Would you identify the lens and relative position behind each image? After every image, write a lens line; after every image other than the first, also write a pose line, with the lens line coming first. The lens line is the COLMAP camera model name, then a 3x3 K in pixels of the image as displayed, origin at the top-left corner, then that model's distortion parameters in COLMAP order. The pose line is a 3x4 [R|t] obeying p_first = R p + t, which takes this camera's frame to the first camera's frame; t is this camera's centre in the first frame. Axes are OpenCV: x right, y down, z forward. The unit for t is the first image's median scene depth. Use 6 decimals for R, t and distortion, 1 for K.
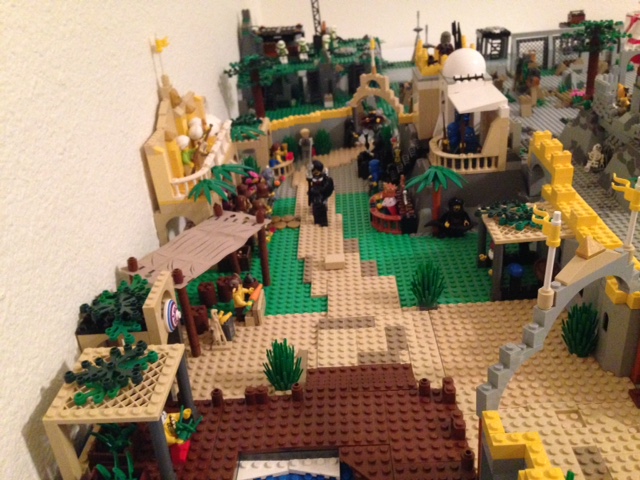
lens RADIAL K [[598.1, 0, 321.3], [0, 598.1, 235.0], [0, 0, 1]] dist [0.135186, -0.290162]
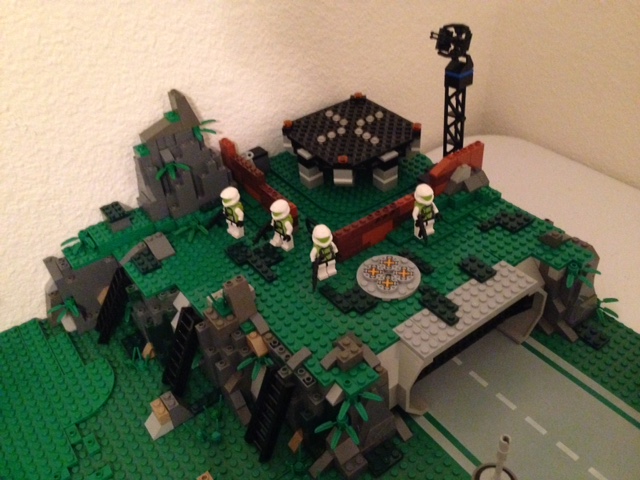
lens RADIAL K [[598.1, 0, 321.3], [0, 598.1, 235.0], [0, 0, 1]] dist [0.135186, -0.290162]
pose [[0.597990, 0.518196, -0.611458, 0.542689], [-0.345603, 0.855031, 0.386627, -1.108948], [0.723164, -0.019878, 0.690390, 1.803400]]
